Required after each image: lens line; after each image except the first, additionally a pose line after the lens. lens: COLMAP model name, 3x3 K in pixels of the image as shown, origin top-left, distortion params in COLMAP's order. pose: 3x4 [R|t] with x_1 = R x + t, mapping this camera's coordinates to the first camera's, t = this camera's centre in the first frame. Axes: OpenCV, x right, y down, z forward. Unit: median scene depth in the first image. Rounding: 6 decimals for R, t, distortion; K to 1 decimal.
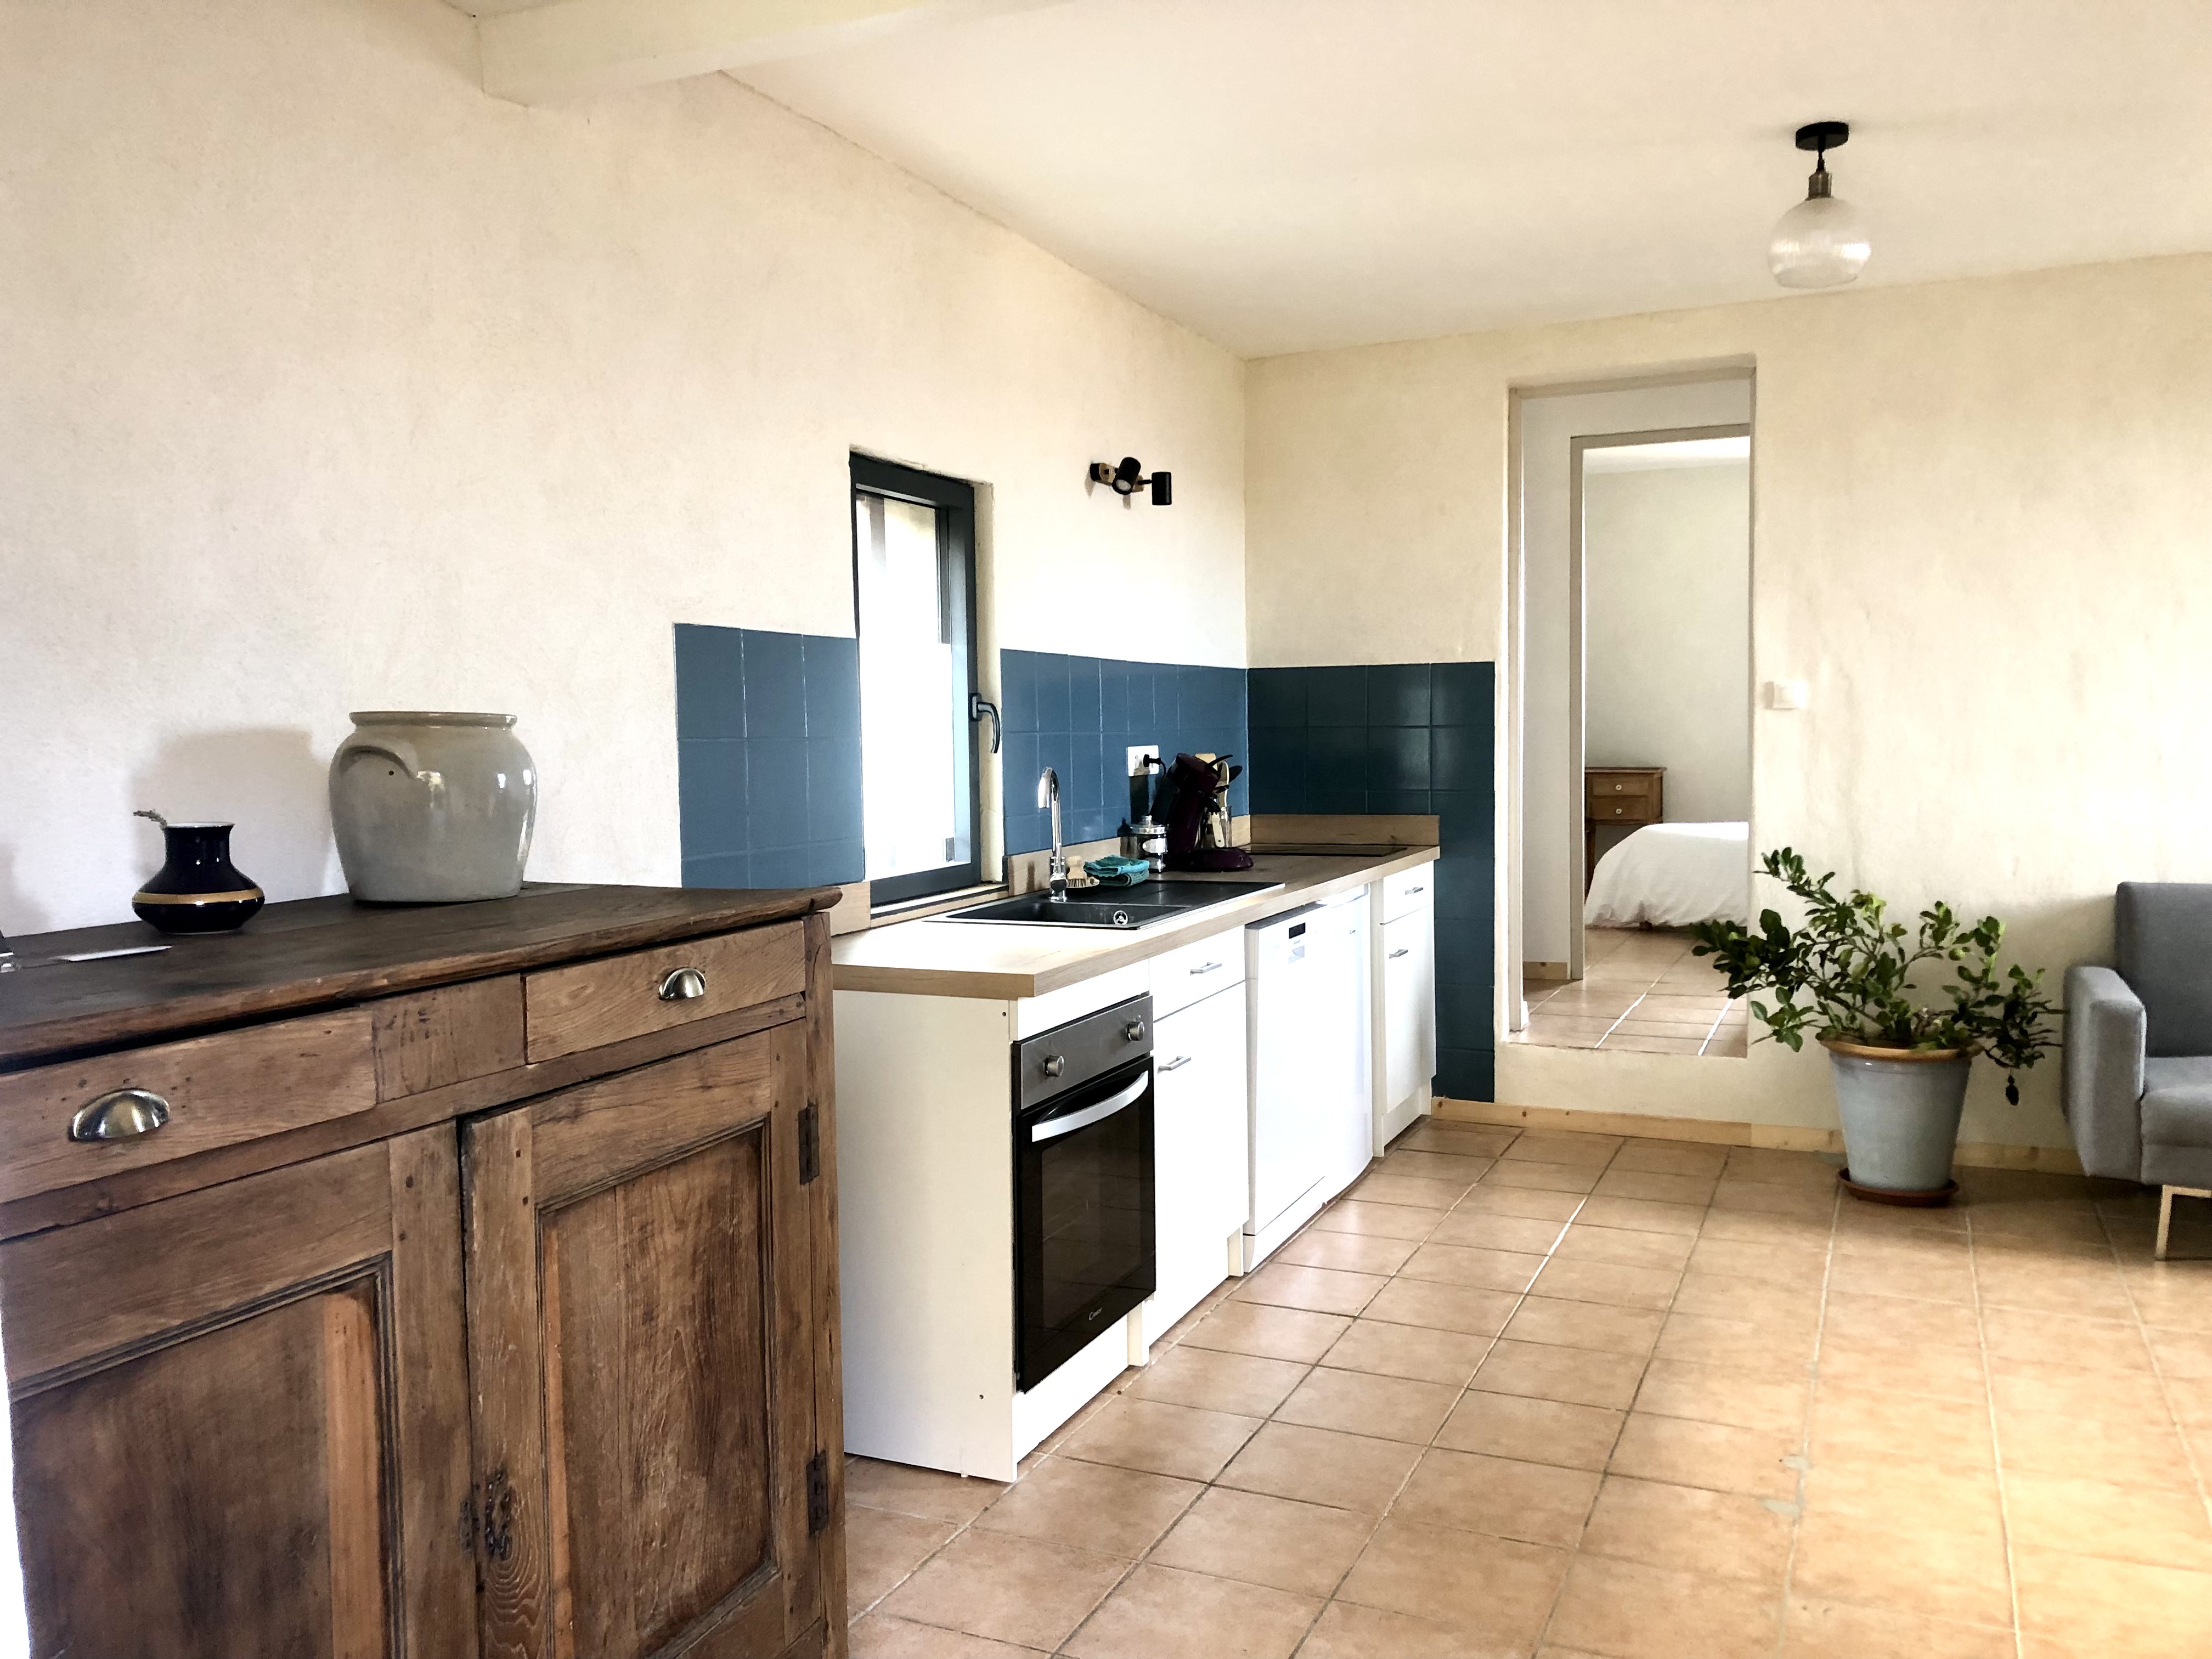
lens RADIAL K [[1780.9, 0, 1106.0], [0, 1780.9, 829.5], [0, 0, 1]] dist [0.036605, 0.002790]
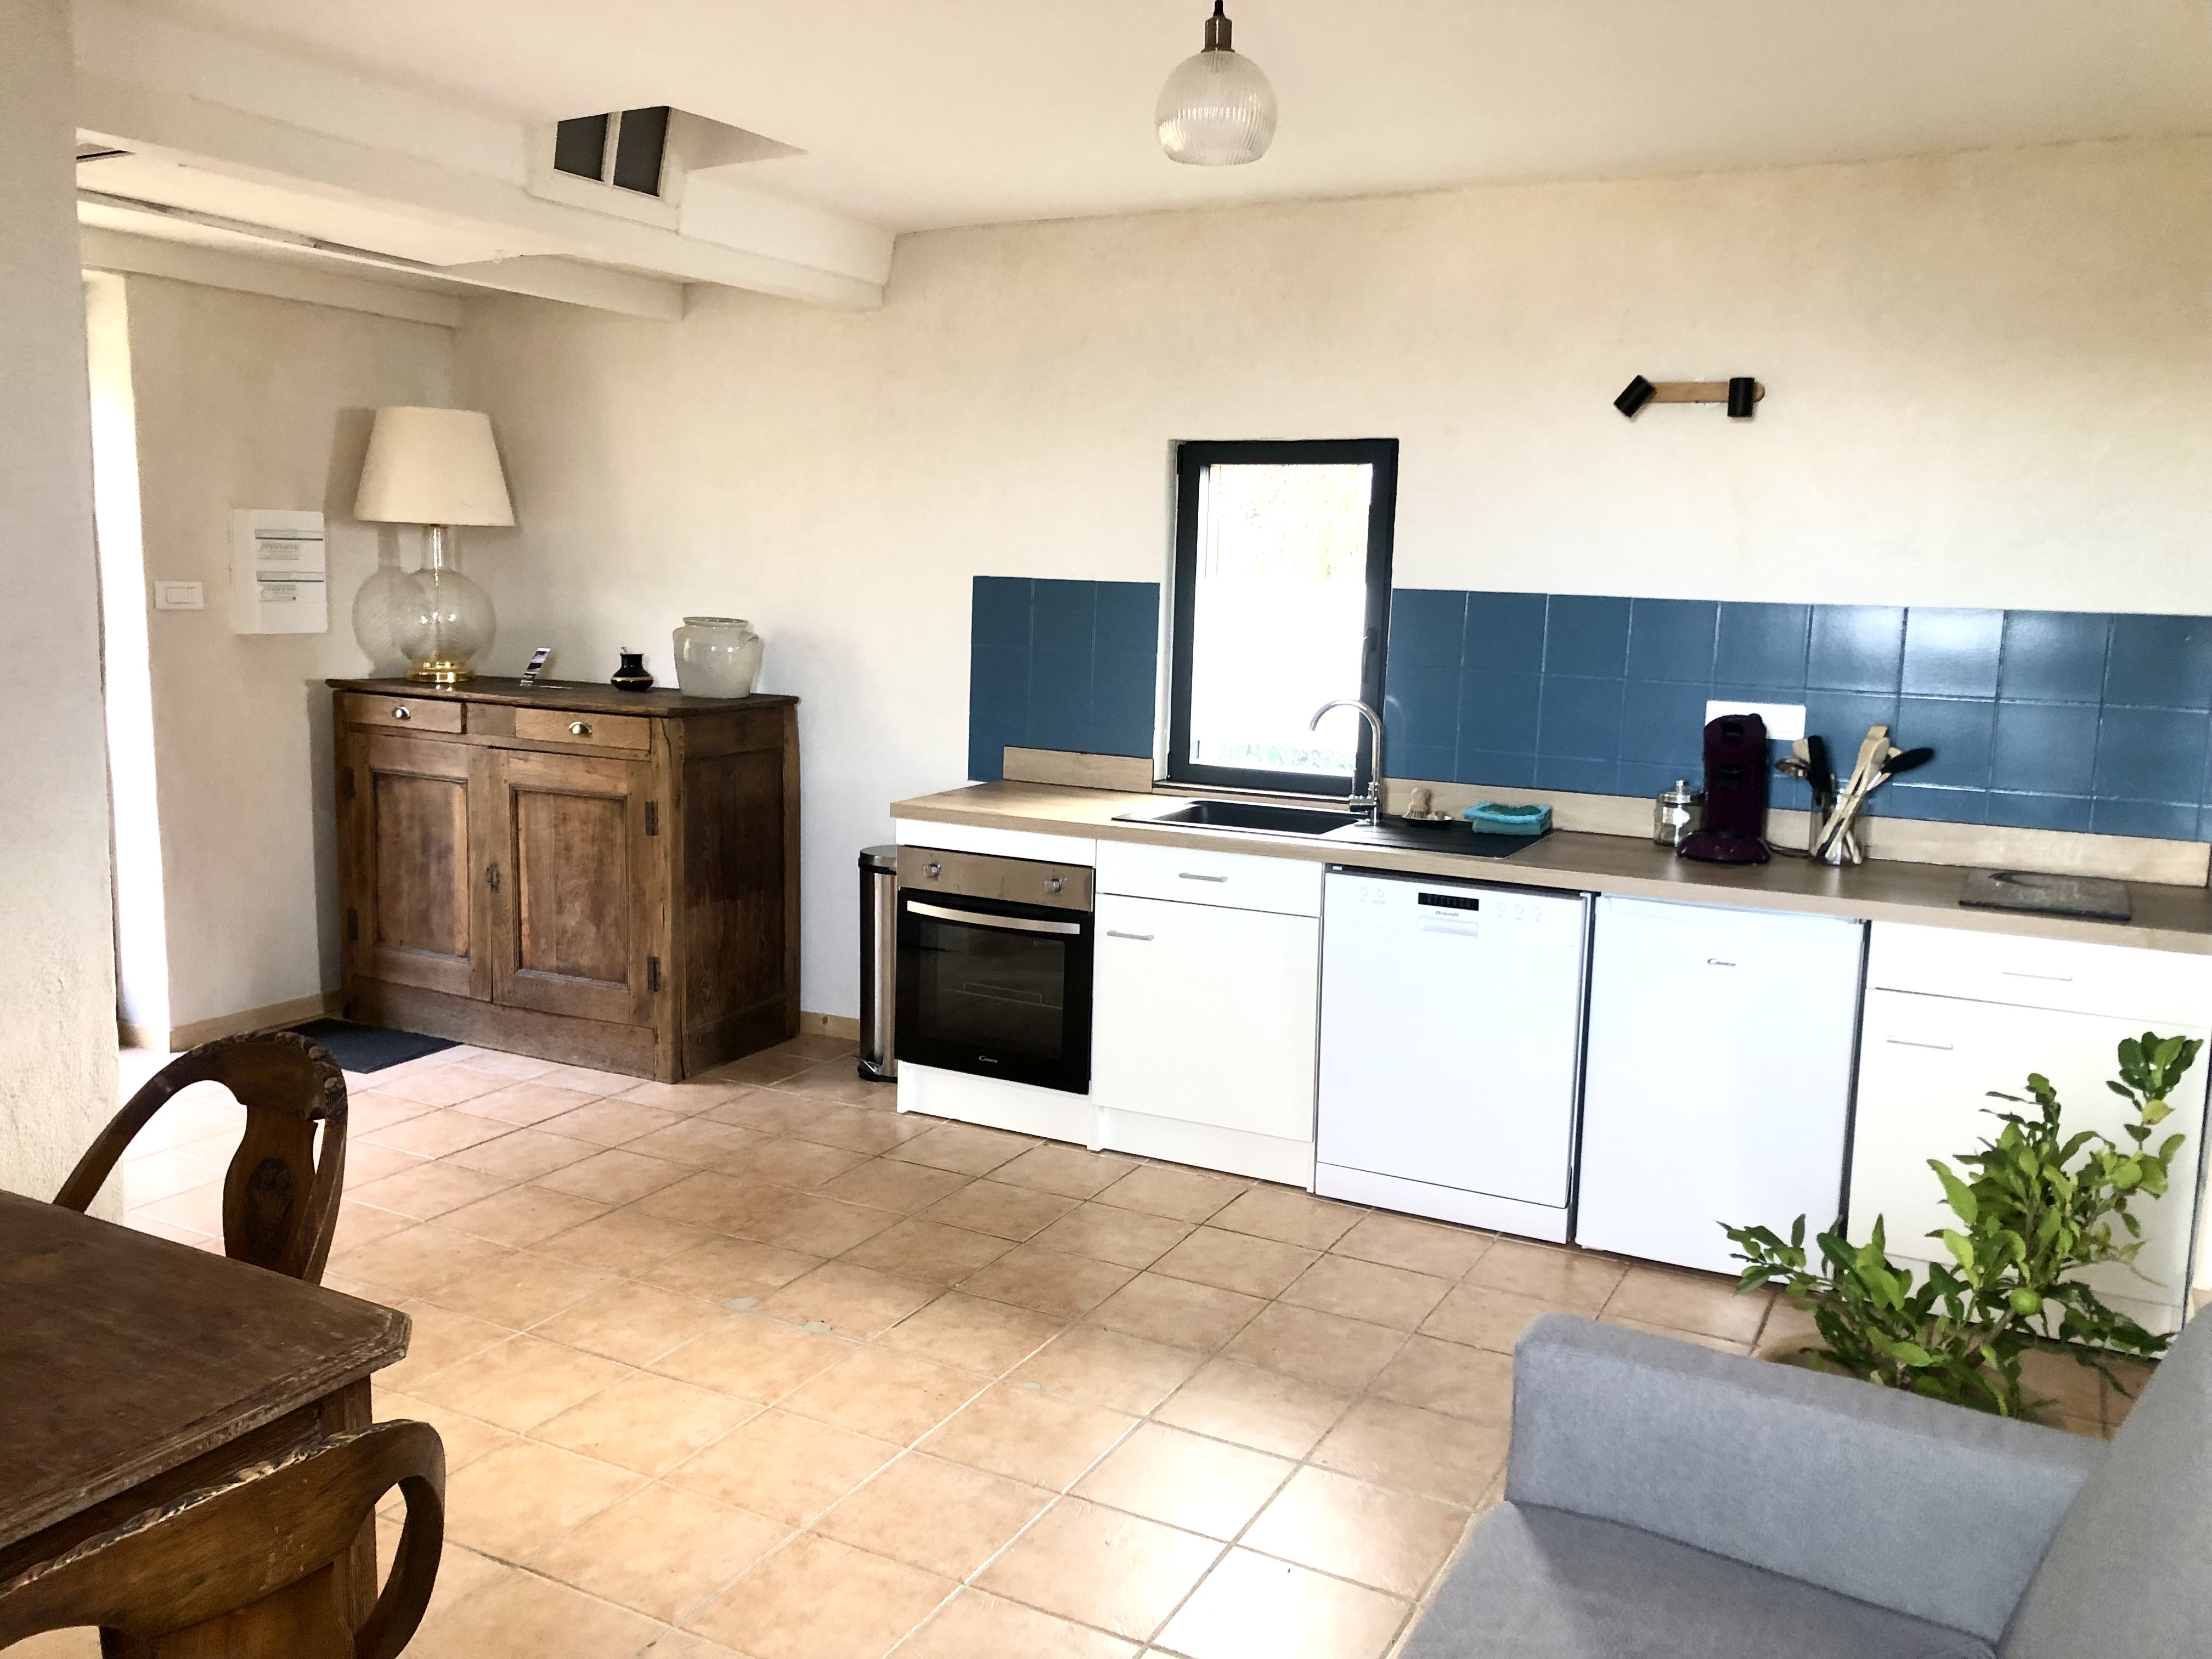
lens RADIAL K [[1780.9, 0, 1106.0], [0, 1780.9, 829.5], [0, 0, 1]] dist [0.036605, 0.002790]
pose [[-0.058718, 0.162704, -0.984926, 2.100877], [-0.087257, 0.982016, 0.167425, -0.245885], [0.994454, 0.095772, -0.043465, 1.742648]]
